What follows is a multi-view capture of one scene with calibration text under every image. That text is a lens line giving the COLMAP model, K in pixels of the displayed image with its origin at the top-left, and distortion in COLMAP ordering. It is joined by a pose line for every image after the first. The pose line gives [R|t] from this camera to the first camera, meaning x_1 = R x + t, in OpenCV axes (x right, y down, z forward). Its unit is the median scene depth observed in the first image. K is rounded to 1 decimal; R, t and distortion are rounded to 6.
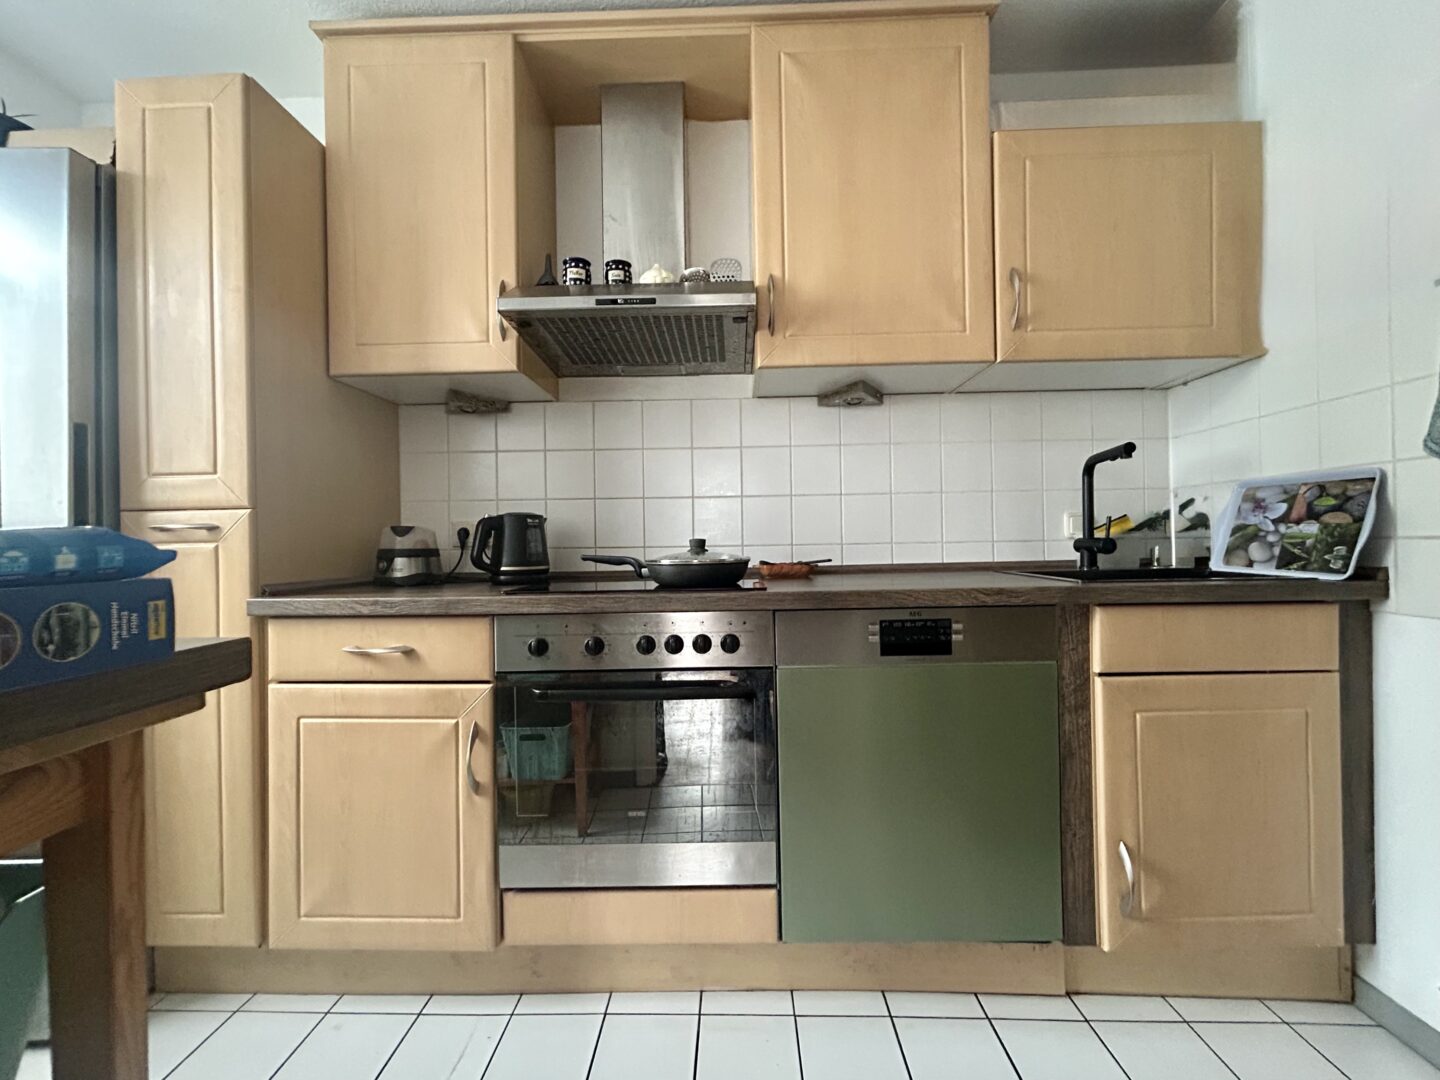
lens RADIAL K [[579.3, 0, 720.0], [0, 579.3, 540.0], [0, 0, 1]] dist [-0.001604, -0.000692]
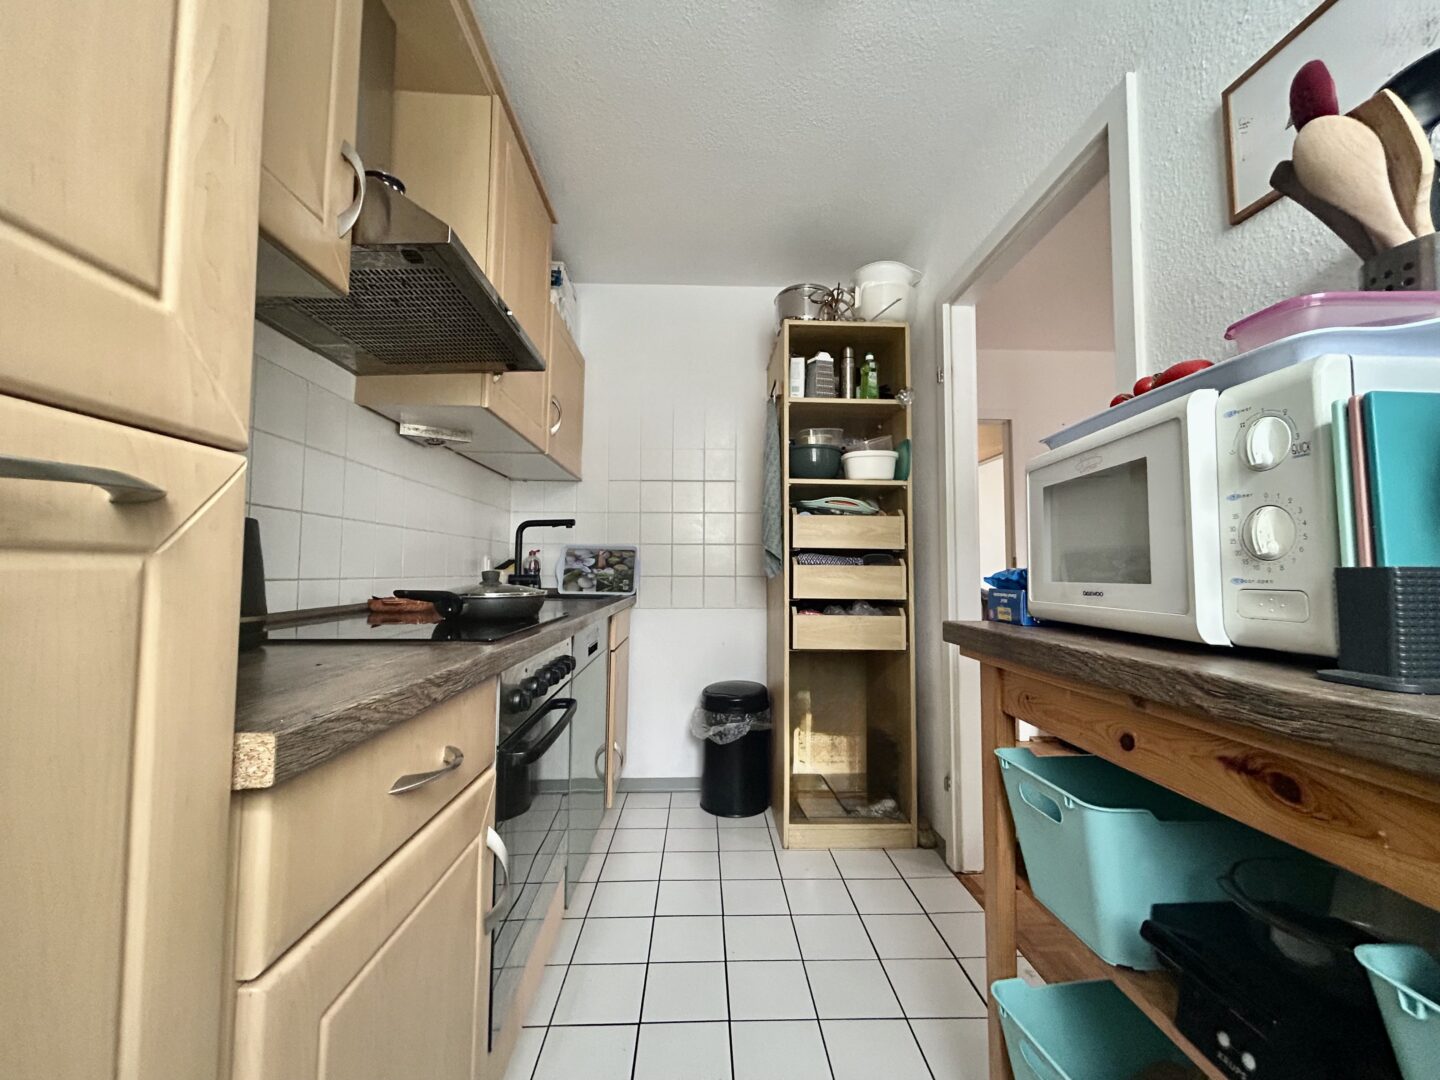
lens RADIAL K [[579.3, 0, 720.0], [0, 579.3, 540.0], [0, 0, 1]] dist [-0.001604, -0.000692]
pose [[-0.064736, 0.070948, 0.995377, -1.060674], [-0.004458, 0.997439, -0.071385, 0.013815], [-0.997892, -0.009059, -0.064254, 0.695703]]
